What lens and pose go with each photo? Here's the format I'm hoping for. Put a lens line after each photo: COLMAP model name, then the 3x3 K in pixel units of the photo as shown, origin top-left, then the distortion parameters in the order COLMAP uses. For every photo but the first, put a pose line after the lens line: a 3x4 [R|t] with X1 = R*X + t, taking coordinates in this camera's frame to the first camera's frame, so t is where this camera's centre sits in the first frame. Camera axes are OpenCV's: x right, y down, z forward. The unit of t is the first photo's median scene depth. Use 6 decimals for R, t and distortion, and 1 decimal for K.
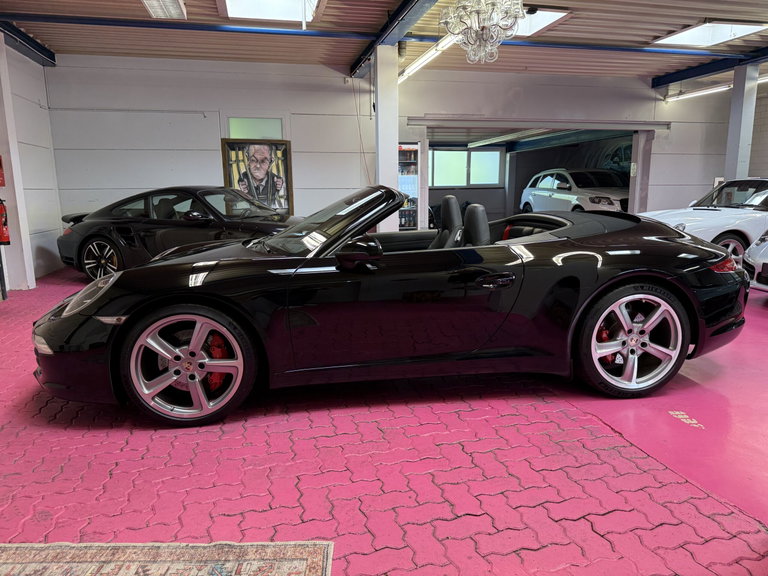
lens RADIAL K [[542.0, 0, 386.0], [0, 542.0, 298.5], [0, 0, 1]] dist [0.055133, -0.086662]
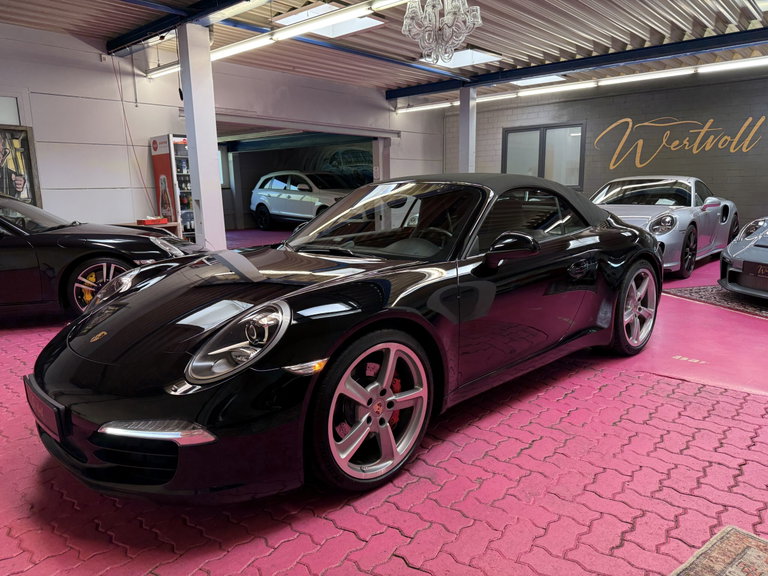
lens RADIAL K [[542.0, 0, 386.0], [0, 542.0, 298.5], [0, 0, 1]] dist [0.055133, -0.086662]
pose [[0.812372, -0.119352, 0.570796, -0.235137], [0.122178, 0.991942, 0.033525, -0.017373], [-0.570197, 0.042504, 0.820407, 0.105017]]
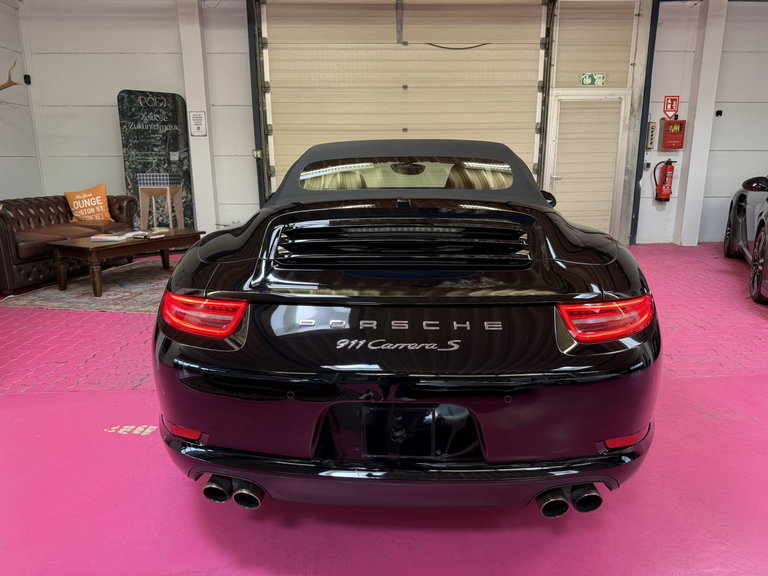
lens RADIAL K [[547.9, 0, 384.0], [0, 547.9, 288.0], [0, 0, 1]] dist [0.038344, -0.041740]
pose [[-0.175535, 0.230671, -0.957068, 0.383653], [-0.181834, 0.947839, 0.261797, -0.085567], [0.967535, 0.219982, -0.124435, 0.442253]]
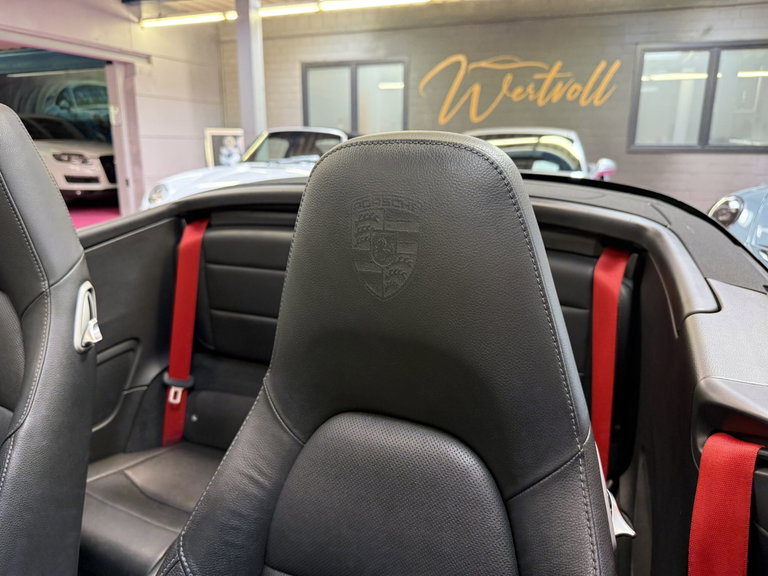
lens RADIAL K [[558.2, 0, 384.0], [0, 558.2, 288.0], [0, 0, 1]] dist [-0.012218, 0.002338]
pose [[0.568121, -0.186964, 0.801426, 0.018263], [0.150025, 0.981061, 0.122521, -0.053248], [-0.809155, 0.050627, 0.585410, 0.335800]]
